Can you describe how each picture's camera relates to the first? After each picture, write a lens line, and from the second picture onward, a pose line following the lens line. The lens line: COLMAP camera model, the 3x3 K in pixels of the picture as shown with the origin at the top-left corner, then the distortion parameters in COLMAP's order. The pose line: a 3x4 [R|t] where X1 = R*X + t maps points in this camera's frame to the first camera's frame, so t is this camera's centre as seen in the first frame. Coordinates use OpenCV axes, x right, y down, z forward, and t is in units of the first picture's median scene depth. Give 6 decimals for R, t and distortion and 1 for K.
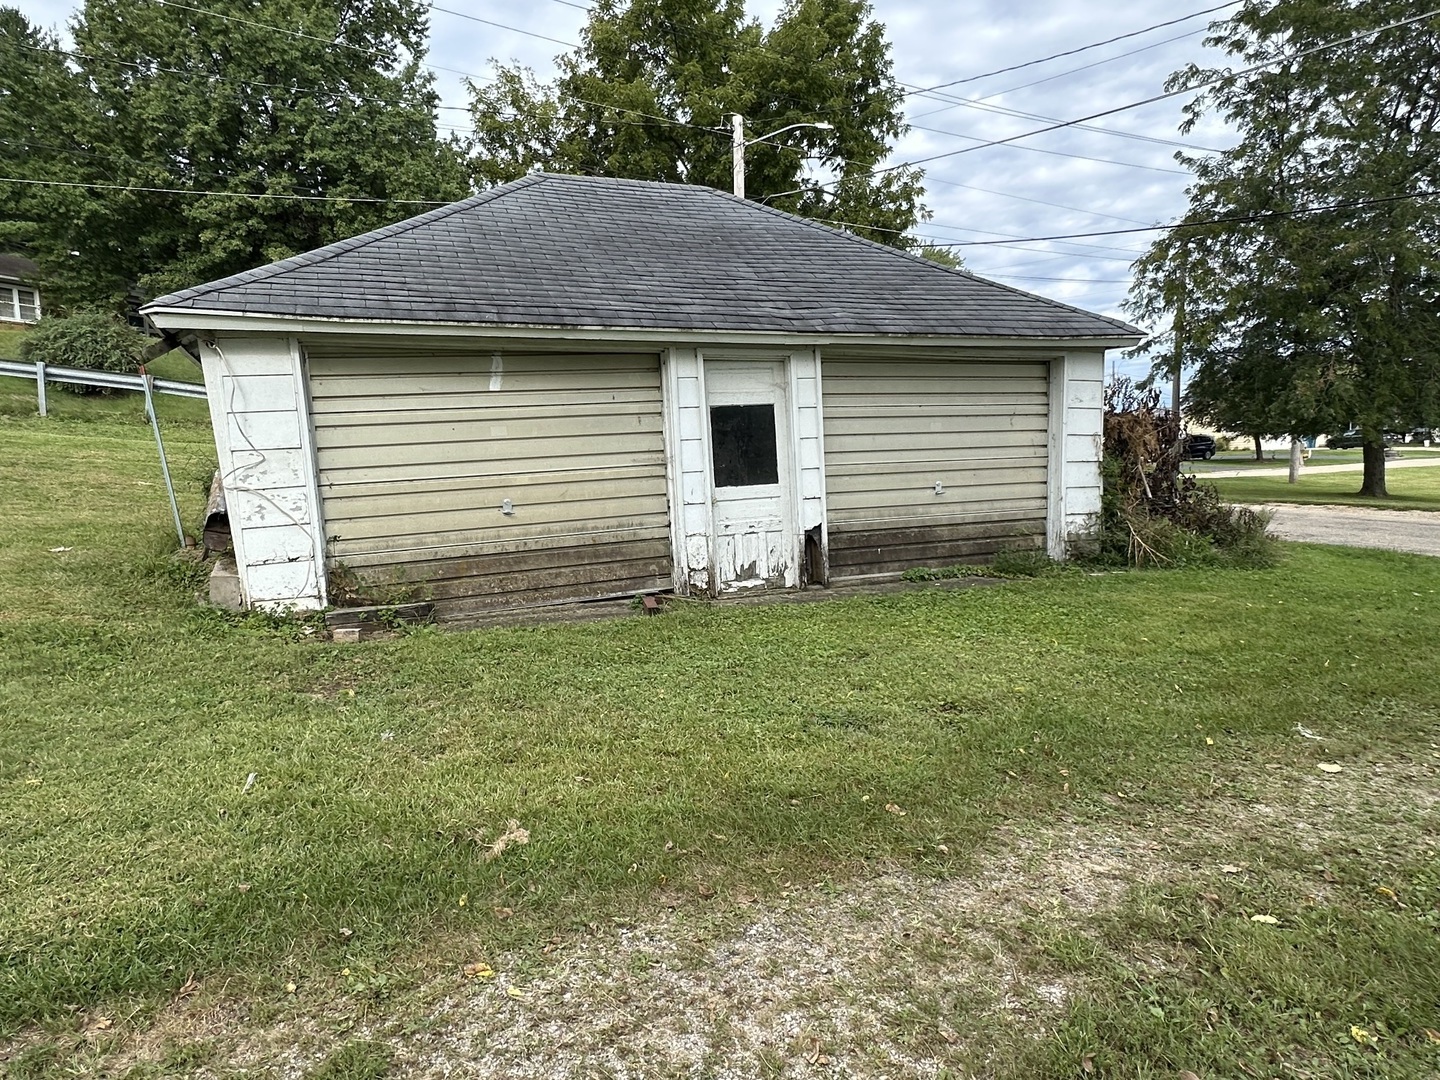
lens RADIAL K [[910.1, 0, 719.6], [0, 910.1, 548.6], [0, 0, 1]] dist [-0.004546, -0.005521]
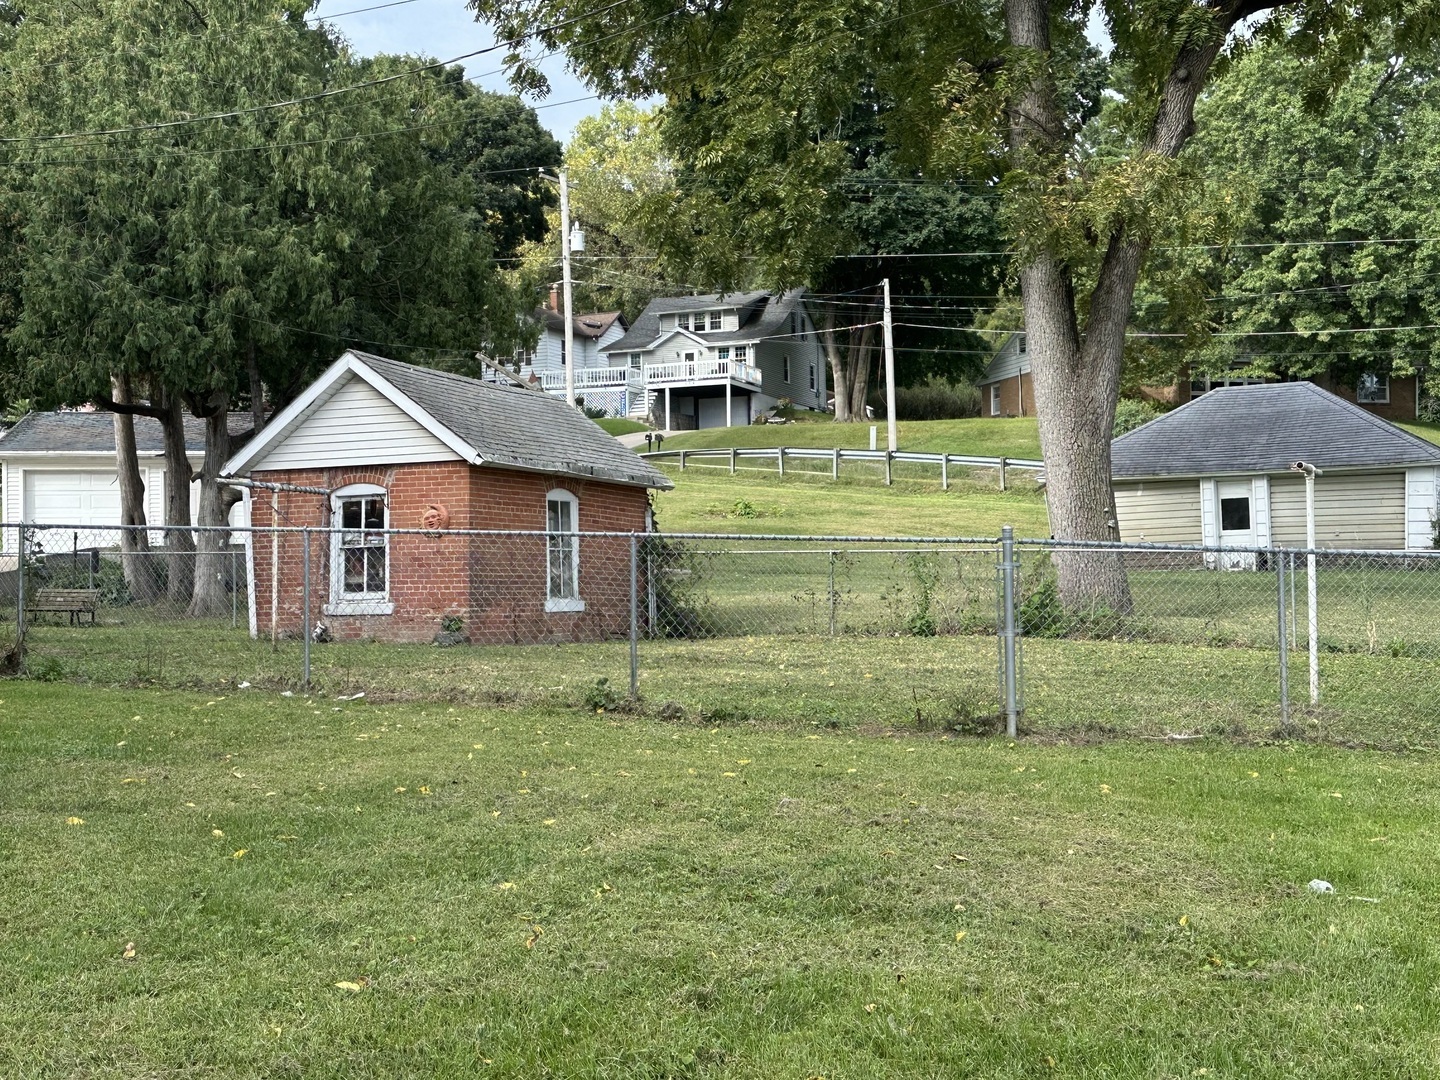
lens RADIAL K [[1765.7, 0, 708.1], [0, 1765.7, 547.1], [0, 0, 1]] dist [0.099279, 0.000000]
pose [[0.610614, 0.013263, -0.791818, 2.985760], [-0.082925, 0.995434, -0.047275, 0.325172], [0.787575, 0.094528, 0.608925, -3.082232]]
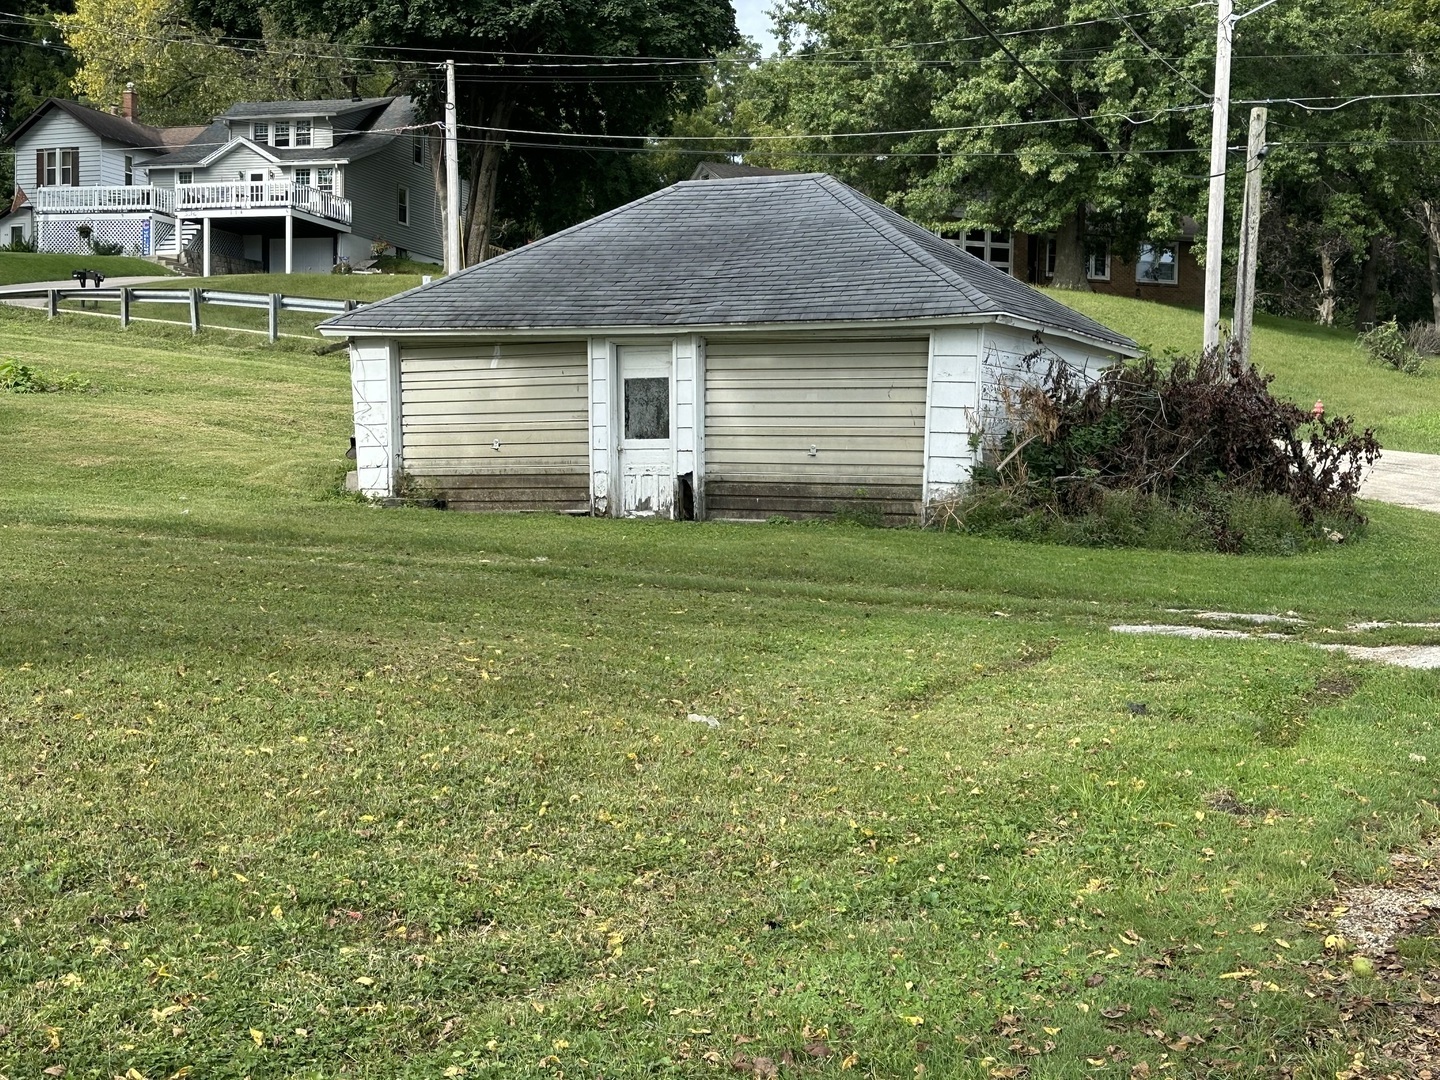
lens RADIAL K [[1867.0, 0, 724.6], [0, 1867.0, 535.1], [0, 0, 1]] dist [0.170555, 0.000000]
pose [[0.669922, 0.069145, -0.739205, 2.099465], [-0.111718, 0.993705, -0.008296, 0.078359], [0.733978, 0.088140, 0.673429, -0.724669]]
